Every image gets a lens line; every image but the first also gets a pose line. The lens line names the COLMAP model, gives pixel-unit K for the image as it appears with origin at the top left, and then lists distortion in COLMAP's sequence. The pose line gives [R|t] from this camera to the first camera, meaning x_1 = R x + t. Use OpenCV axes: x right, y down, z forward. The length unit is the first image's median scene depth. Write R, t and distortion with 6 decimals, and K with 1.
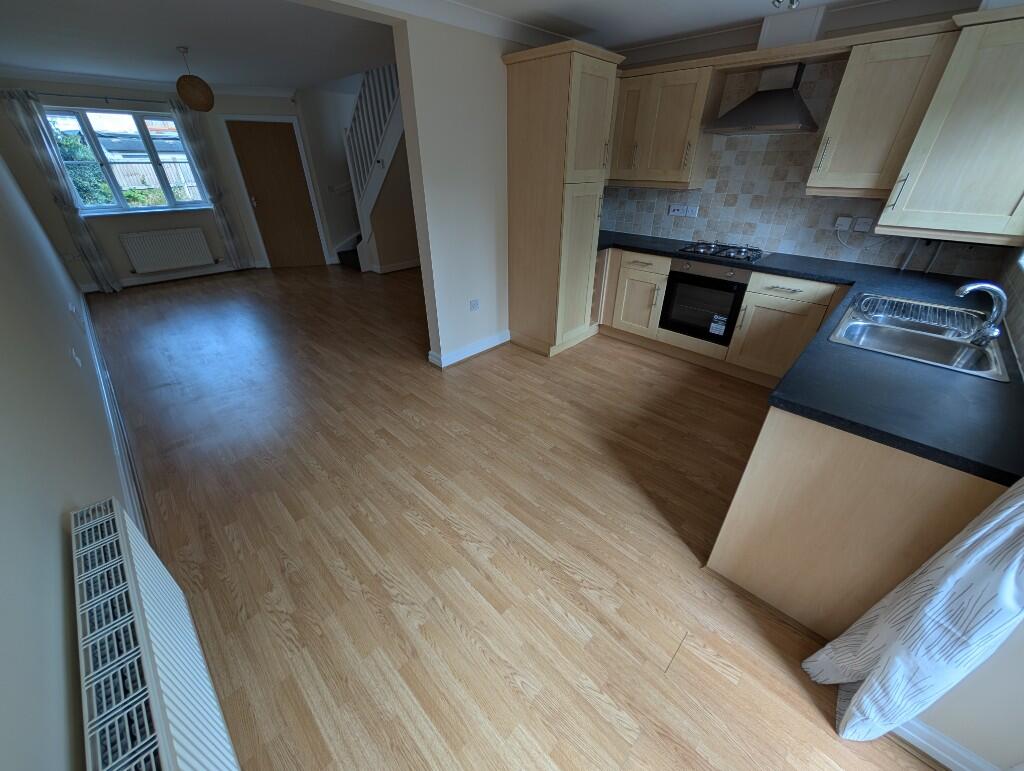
lens RADIAL K [[388.2, 0, 515.6], [0, 388.2, 388.2], [0, 0, 1]] dist [-0.000254, -0.000059]
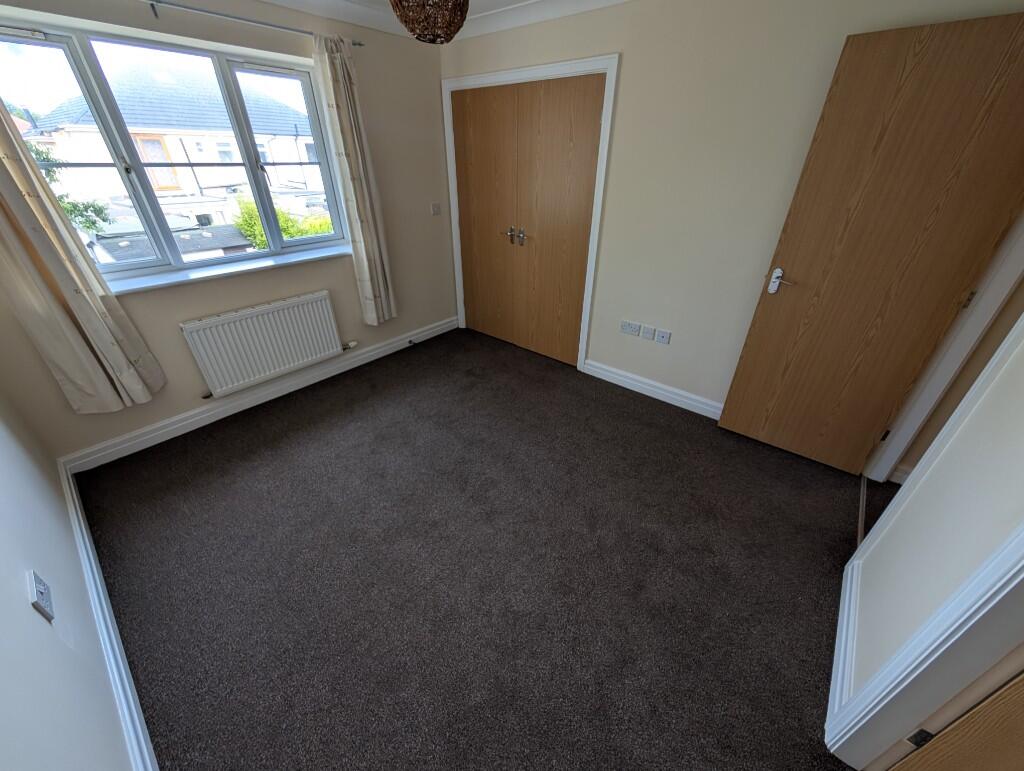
lens RADIAL K [[388.2, 0, 515.6], [0, 388.2, 388.2], [0, 0, 1]] dist [-0.000254, -0.000059]
pose [[0.995693, -0.045417, 0.080822, -0.651718], [0.046010, 0.998926, -0.005490, -0.288605], [-0.080486, 0.009185, 0.996713, 0.504908]]
